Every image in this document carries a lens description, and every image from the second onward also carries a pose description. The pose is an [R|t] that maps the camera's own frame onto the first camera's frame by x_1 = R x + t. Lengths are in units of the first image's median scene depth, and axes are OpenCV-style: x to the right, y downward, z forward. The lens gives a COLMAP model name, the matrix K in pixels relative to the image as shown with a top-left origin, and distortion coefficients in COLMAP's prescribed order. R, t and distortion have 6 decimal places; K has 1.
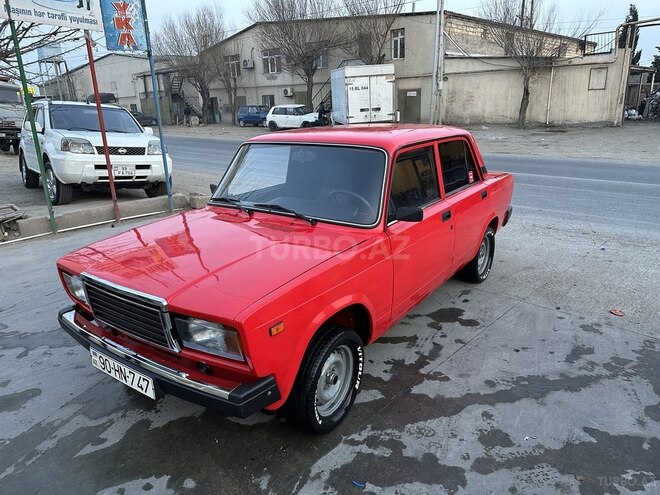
lens RADIAL K [[462.2, 0, 326.5], [0, 462.2, 243.1], [0, 0, 1]] dist [0.030752, -0.038048]
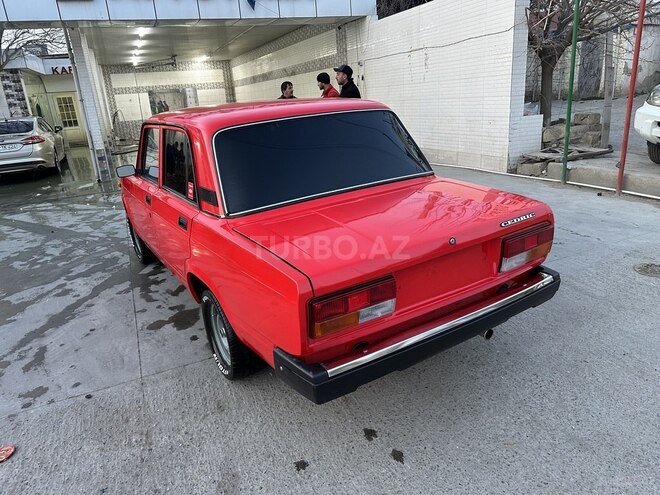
lens RADIAL K [[459.6, 0, 330.0], [0, 459.6, 247.5], [0, 0, 1]] dist [0.049559, -0.060568]
pose [[-0.386705, 0.336792, -0.858505, 1.052860], [-0.193764, 0.880474, 0.432690, -0.502550], [0.901618, 0.333670, -0.275226, 1.729804]]
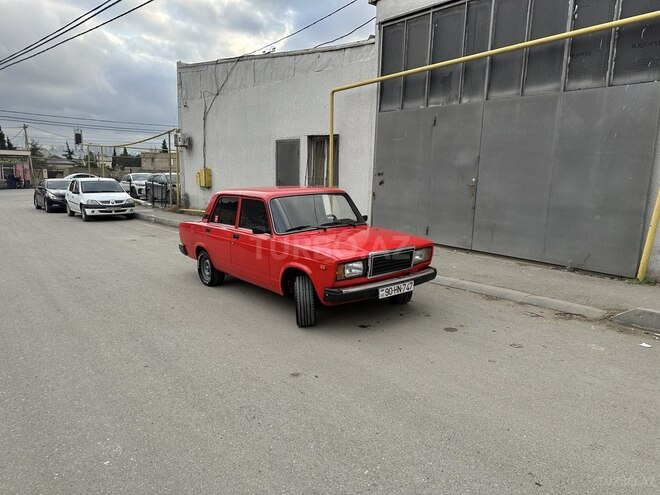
lens RADIAL K [[458.6, 0, 331.1], [0, 458.6, 250.7], [0, 0, 1]] dist [0.086405, -0.128414]
pose [[0.275115, -0.150157, 0.949613, -1.828920], [0.291554, 0.954245, 0.066423, -0.093993], [-0.916137, 0.258590, 0.306306, 0.411190]]
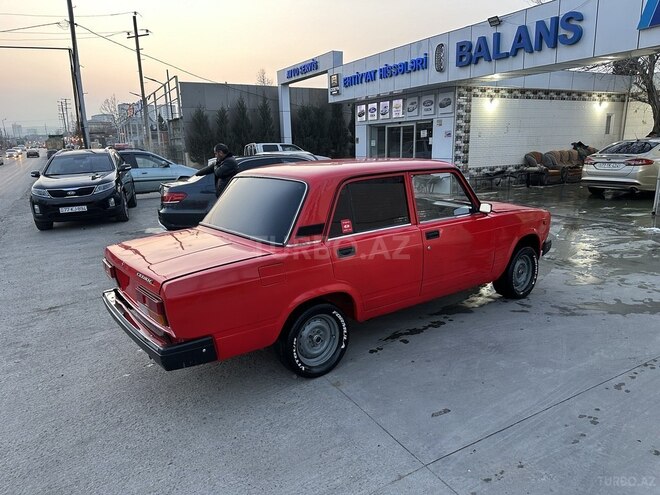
lens RADIAL K [[459.6, 0, 330.0], [0, 459.6, 247.5], [0, 0, 1]] dist [0.049559, -0.060568]
pose [[-0.951850, -0.025603, 0.305493, -0.264271], [0.130456, 0.867948, 0.479216, -0.705060], [-0.277421, 0.495995, -0.822816, 2.373324]]
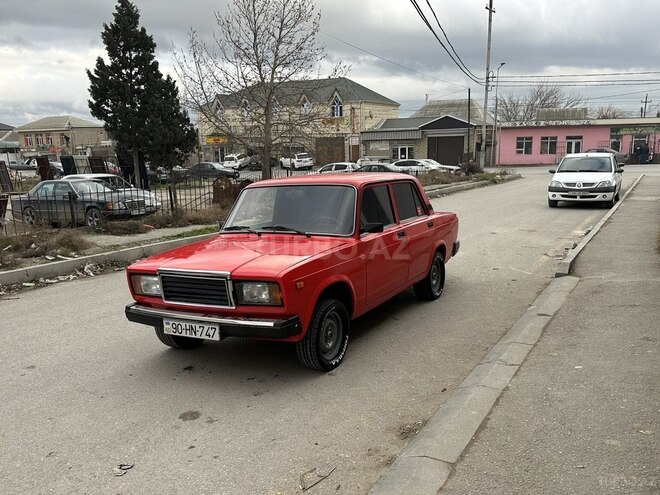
lens RADIAL K [[570.7, 0, 323.4], [0, 570.7, 253.8], [0, 0, 1]] dist [0.159009, -0.322793]
pose [[0.994601, -0.036704, 0.097061, -0.135566], [0.050181, 0.988840, -0.140279, 0.226389], [-0.090829, 0.144393, 0.985343, -0.643927]]
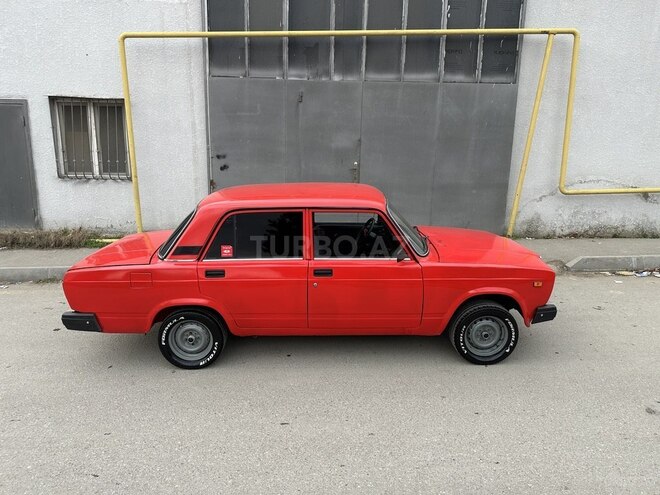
lens RADIAL K [[459.6, 0, 330.0], [0, 459.6, 247.5], [0, 0, 1]] dist [0.049559, -0.060568]
pose [[-0.593060, -0.173544, 0.786233, -1.092127], [0.253749, 0.886448, 0.387069, -0.651308], [-0.764128, 0.429061, -0.481680, 1.851324]]
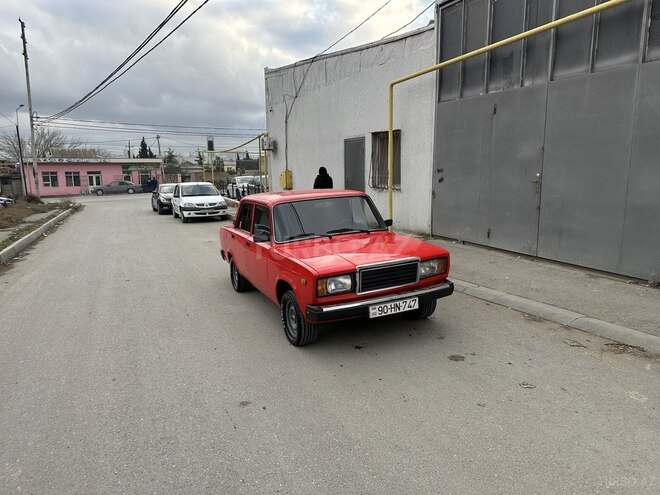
lens RADIAL K [[459.6, 0, 330.0], [0, 459.6, 247.5], [0, 0, 1]] dist [0.049559, -0.060568]
pose [[0.499735, -0.148685, 0.853322, -1.535600], [0.294153, 0.955741, -0.005736, -0.017831], [-0.814702, 0.253874, 0.521353, 0.122415]]
